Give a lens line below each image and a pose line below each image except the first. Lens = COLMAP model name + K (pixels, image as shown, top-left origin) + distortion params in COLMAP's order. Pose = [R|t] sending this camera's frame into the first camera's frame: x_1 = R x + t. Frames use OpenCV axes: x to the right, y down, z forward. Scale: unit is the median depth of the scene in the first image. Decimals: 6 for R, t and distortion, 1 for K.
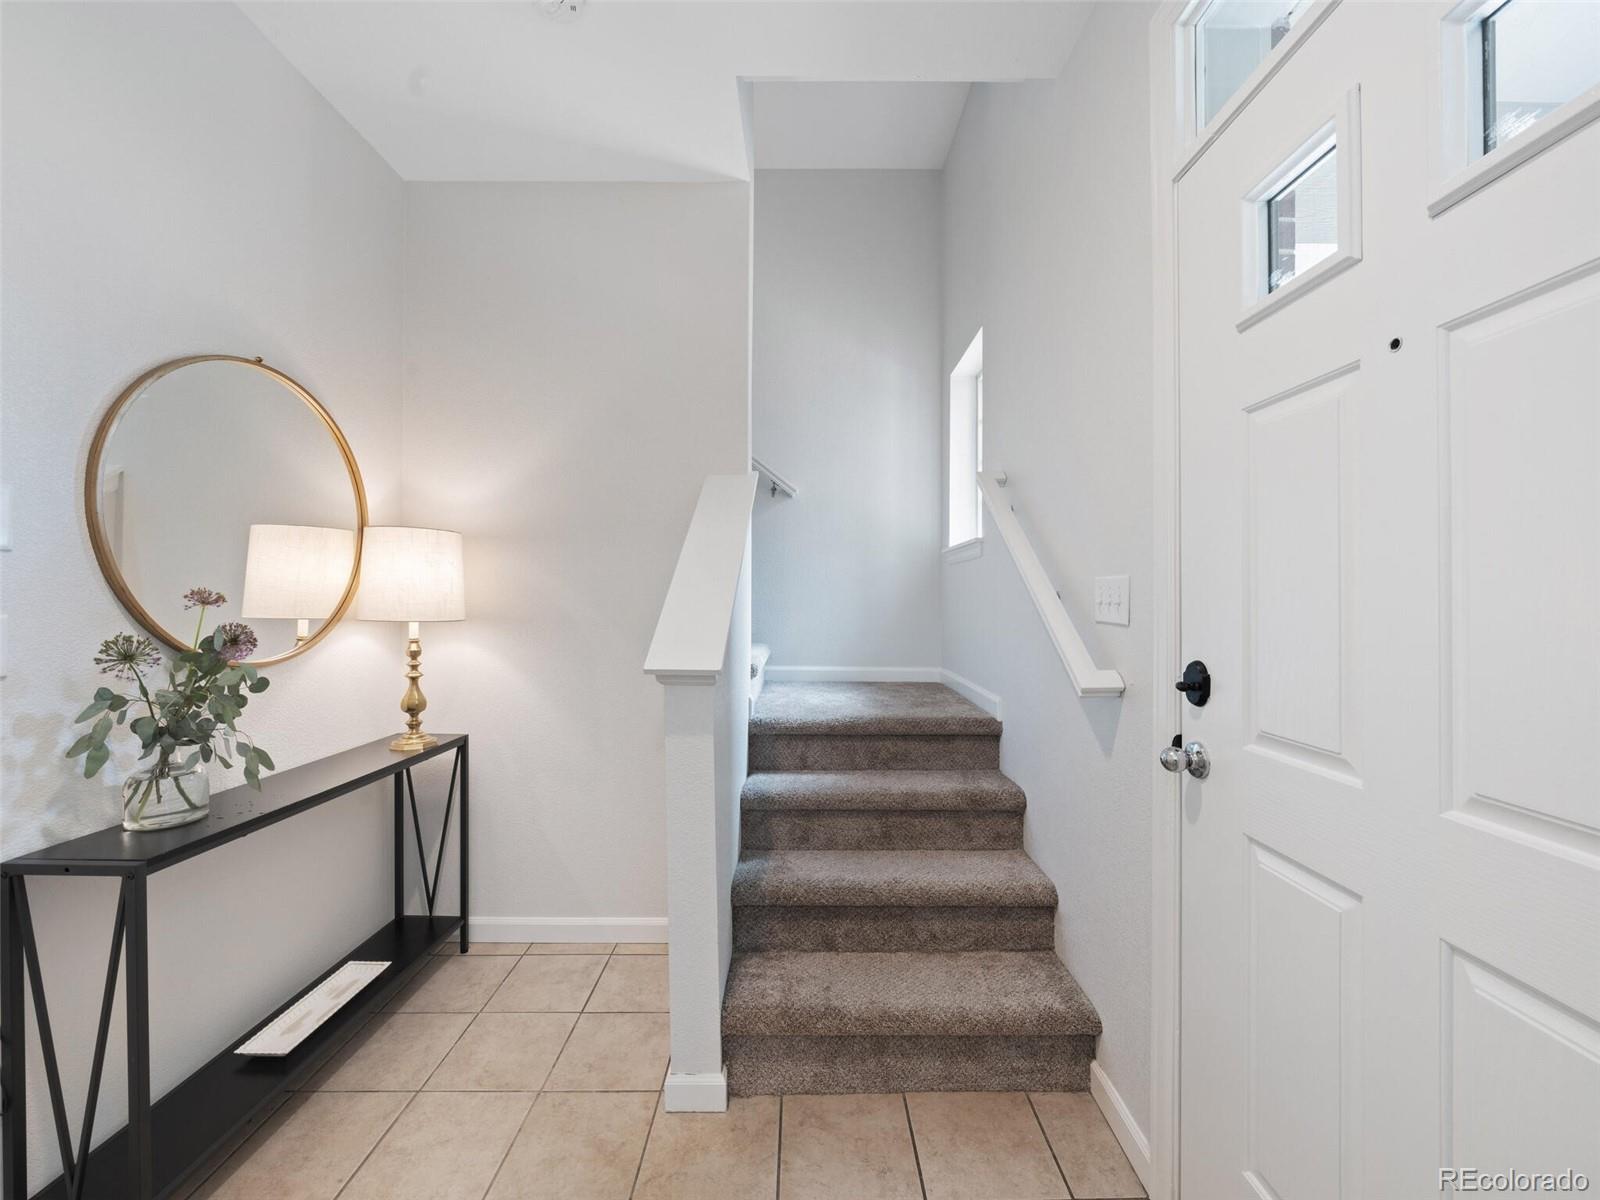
lens RADIAL K [[610.5, 0, 802.1], [0, 610.5, 592.3], [0, 0, 1]] dist [-0.001103, -0.000117]
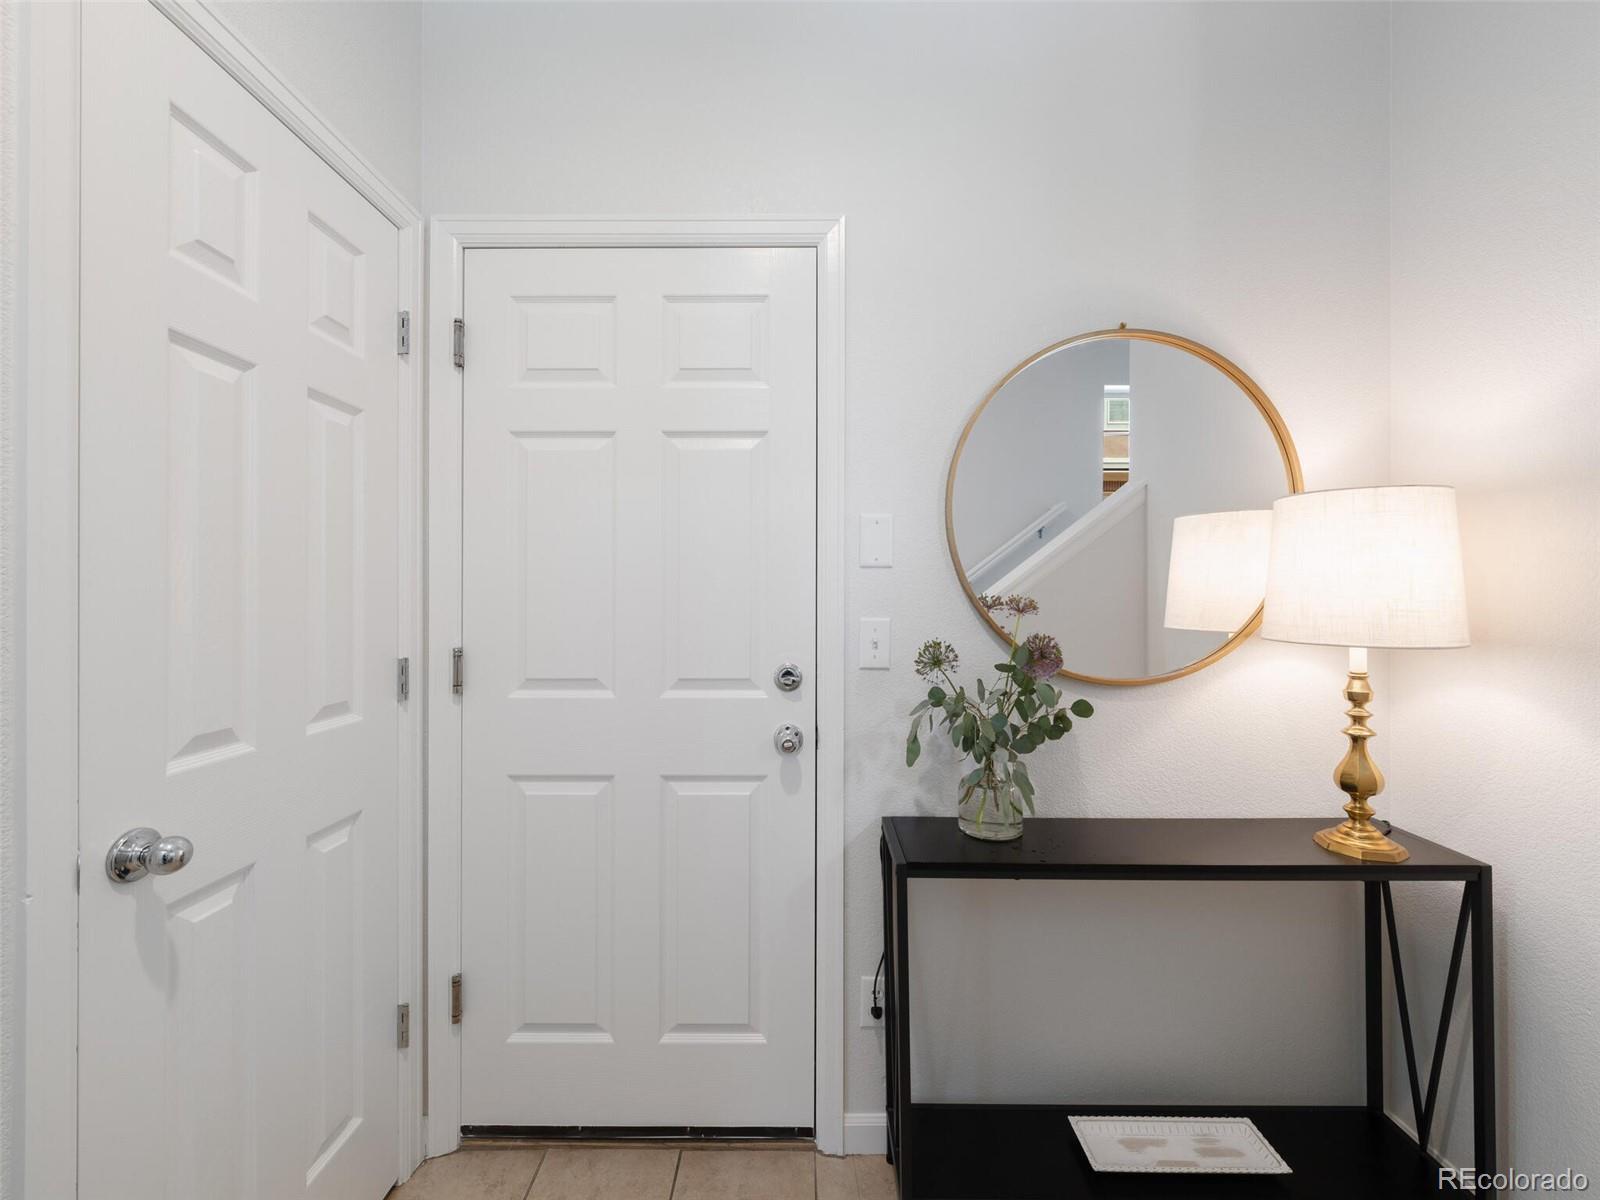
lens RADIAL K [[655.4, 0, 801.2], [0, 655.4, 591.4], [0, 0, 1]] dist [-0.003560, -0.000476]
pose [[-0.000201, -0.006754, -0.999977, 0.018460], [0.009286, 0.999934, -0.006756, -0.006164], [0.999957, -0.009287, -0.000138, 0.447540]]
